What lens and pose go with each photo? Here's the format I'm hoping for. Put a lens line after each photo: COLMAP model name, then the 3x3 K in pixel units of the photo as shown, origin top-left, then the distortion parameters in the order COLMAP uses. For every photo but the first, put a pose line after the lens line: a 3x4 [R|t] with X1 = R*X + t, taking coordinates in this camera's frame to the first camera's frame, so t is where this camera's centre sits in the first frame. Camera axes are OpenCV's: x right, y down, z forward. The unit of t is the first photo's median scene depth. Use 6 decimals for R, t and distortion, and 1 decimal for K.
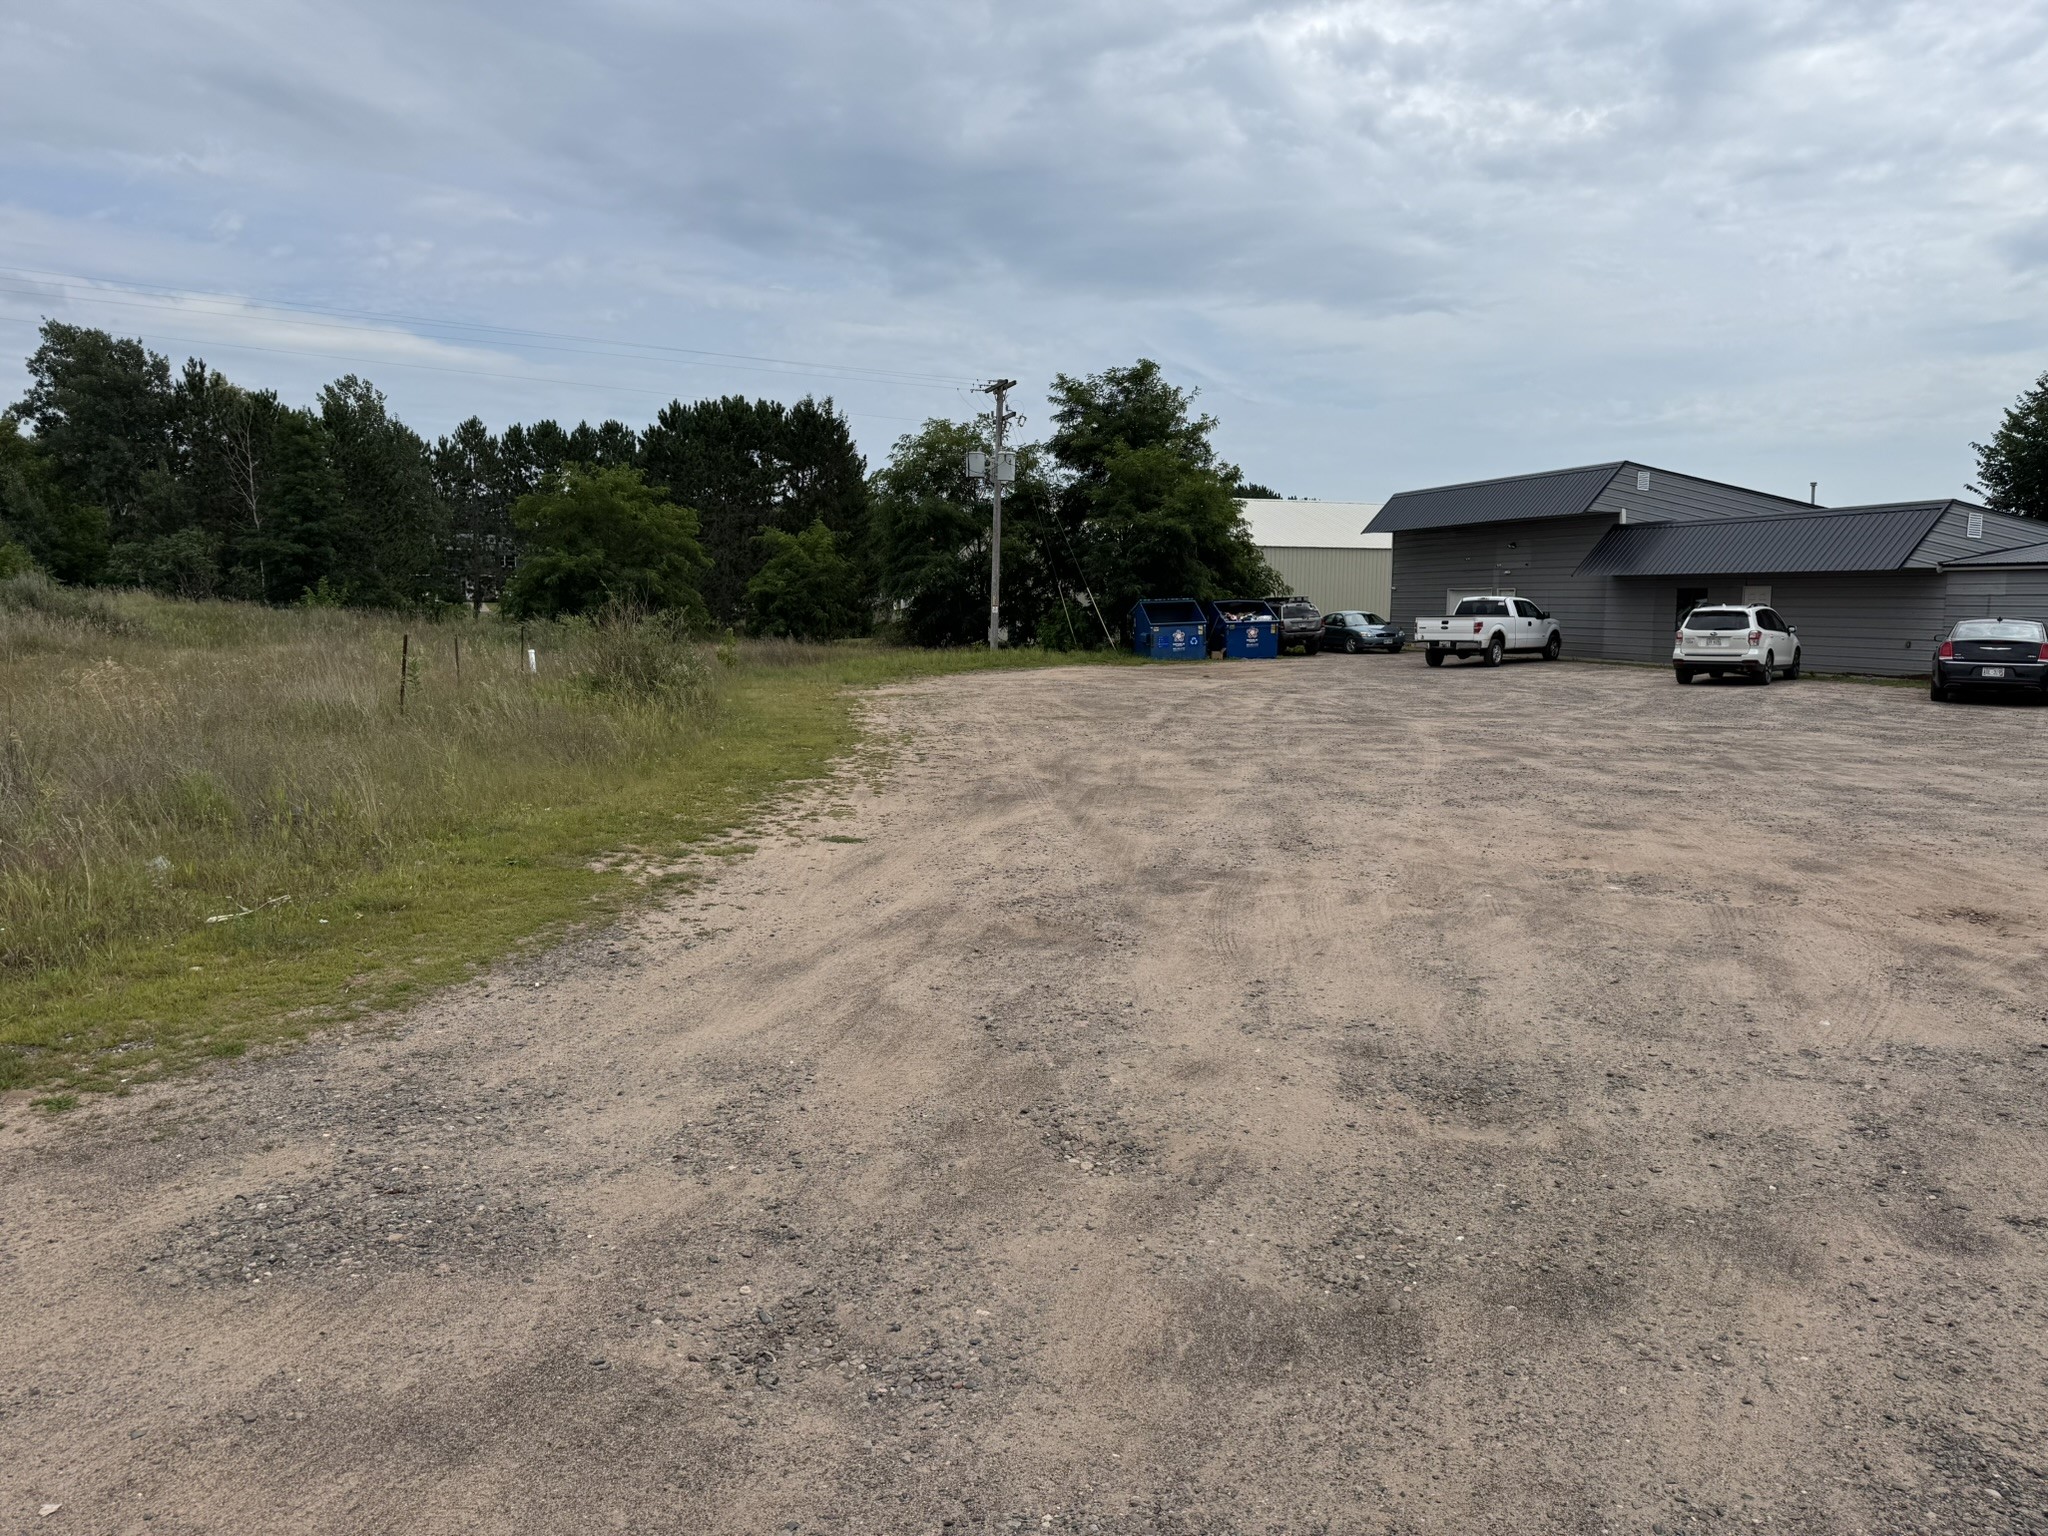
lens RADIAL K [[1491.1, 0, 1024.0], [0, 1491.1, 768.0], [0, 0, 1]] dist [0.151420, -0.275698]
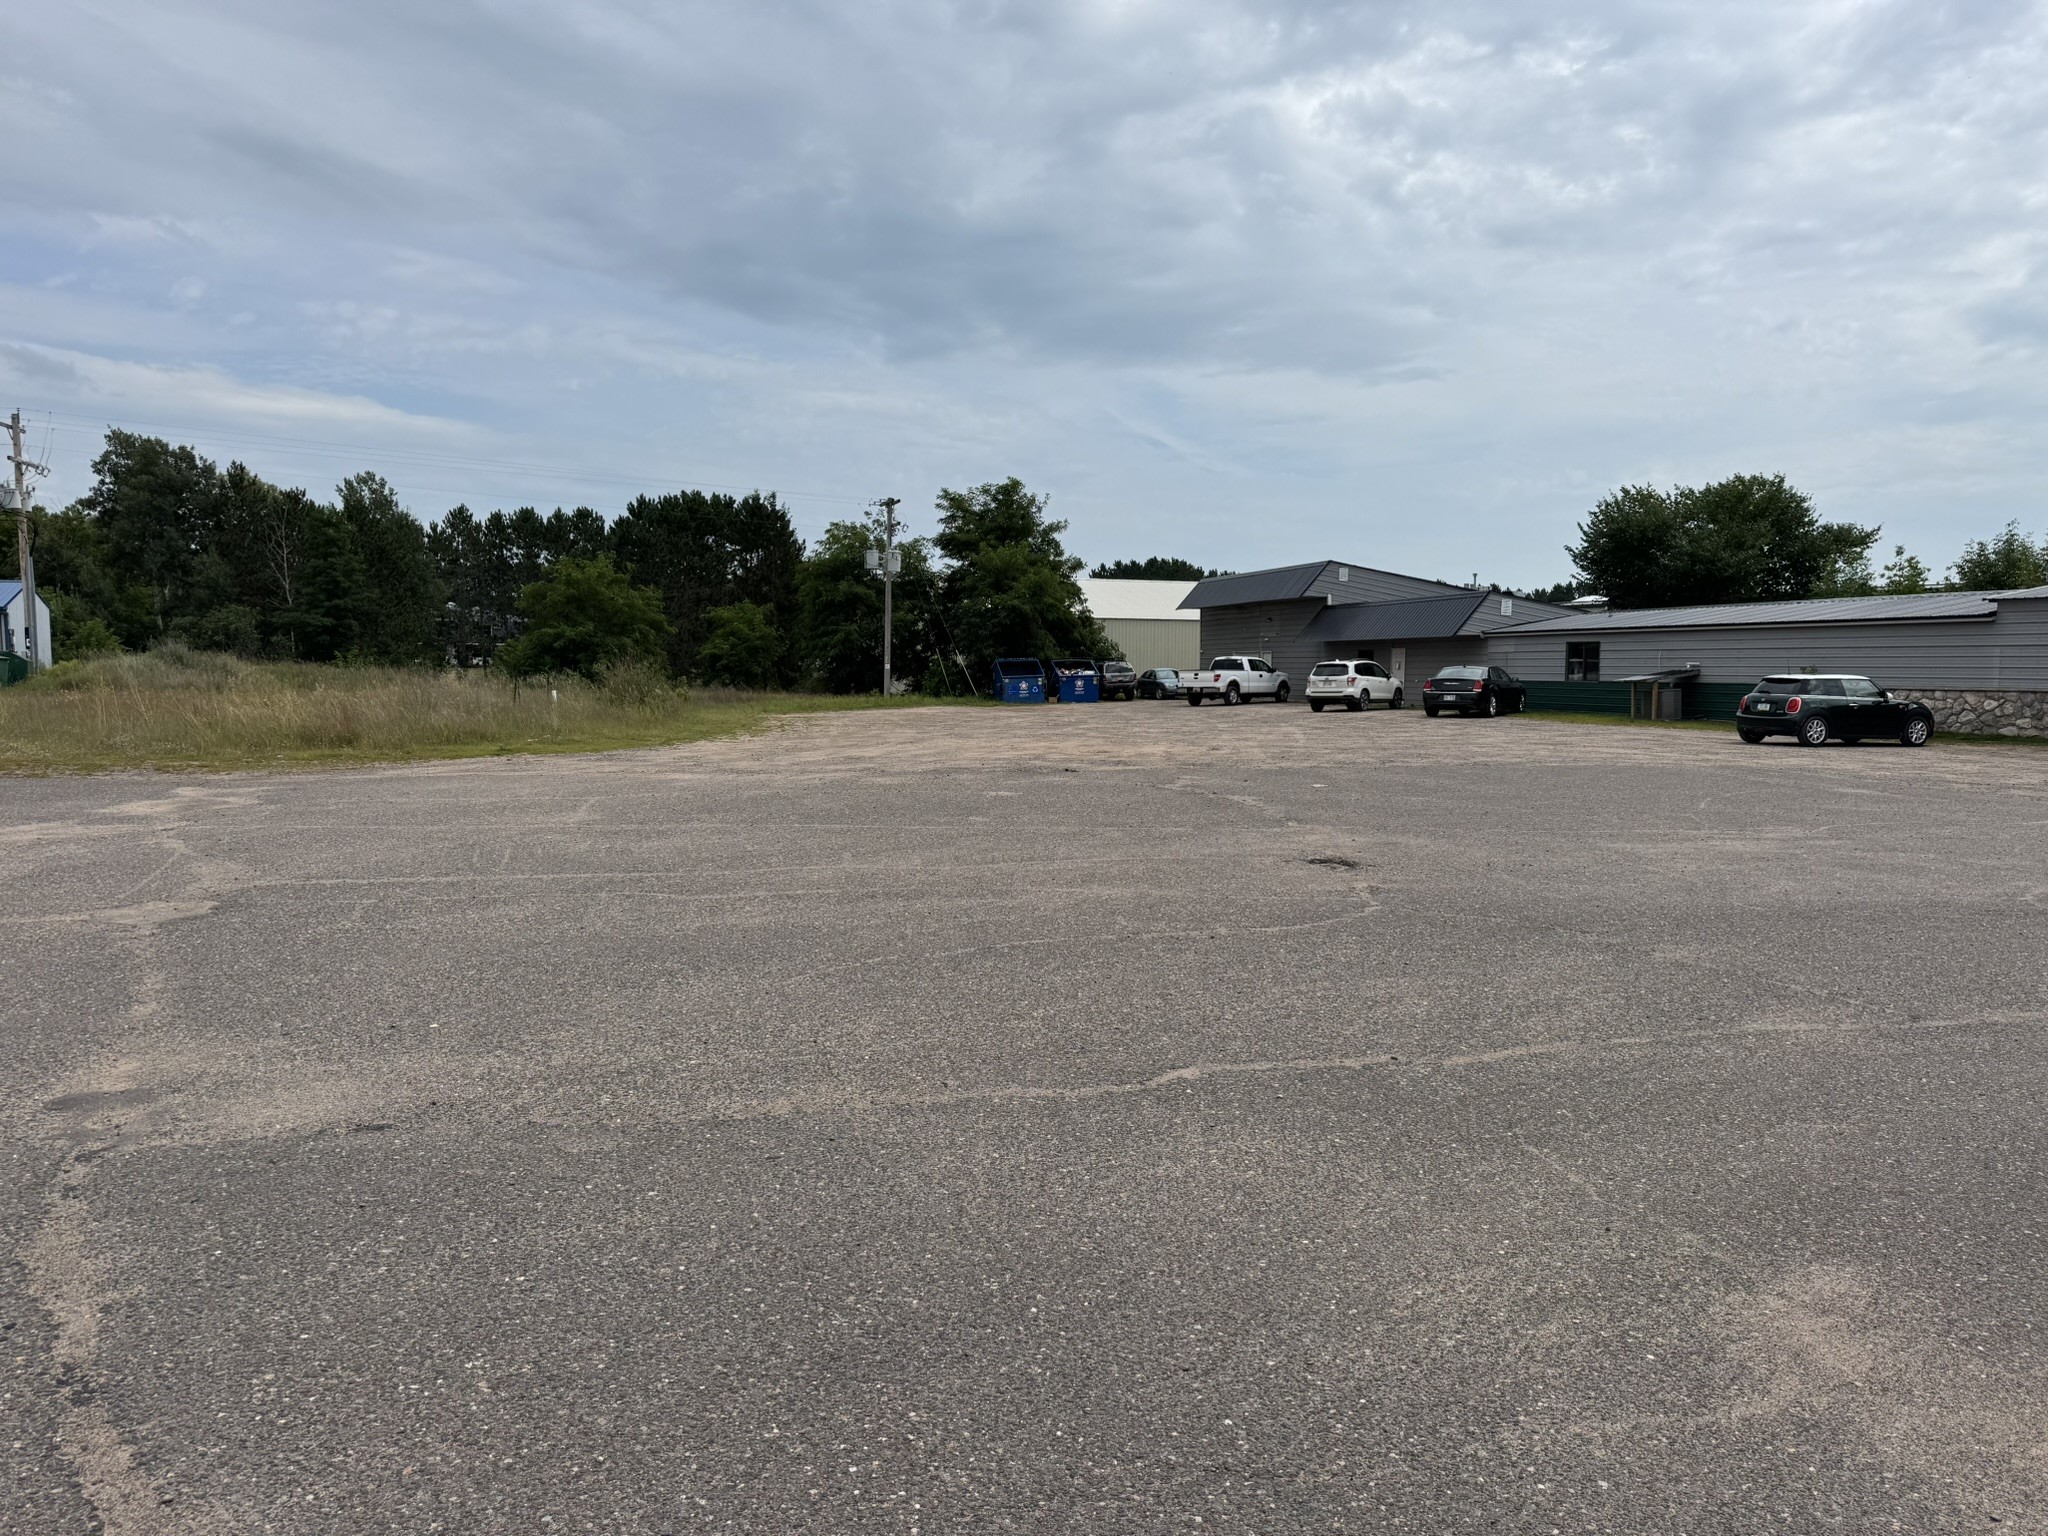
lens RADIAL K [[1491.1, 0, 1024.0], [0, 1491.1, 768.0], [0, 0, 1]] dist [0.151420, -0.275698]
pose [[0.999621, -0.004949, 0.027065, 0.056375], [0.006123, 0.999036, -0.043461, 0.037254], [-0.026824, 0.043610, 0.998688, -0.286027]]
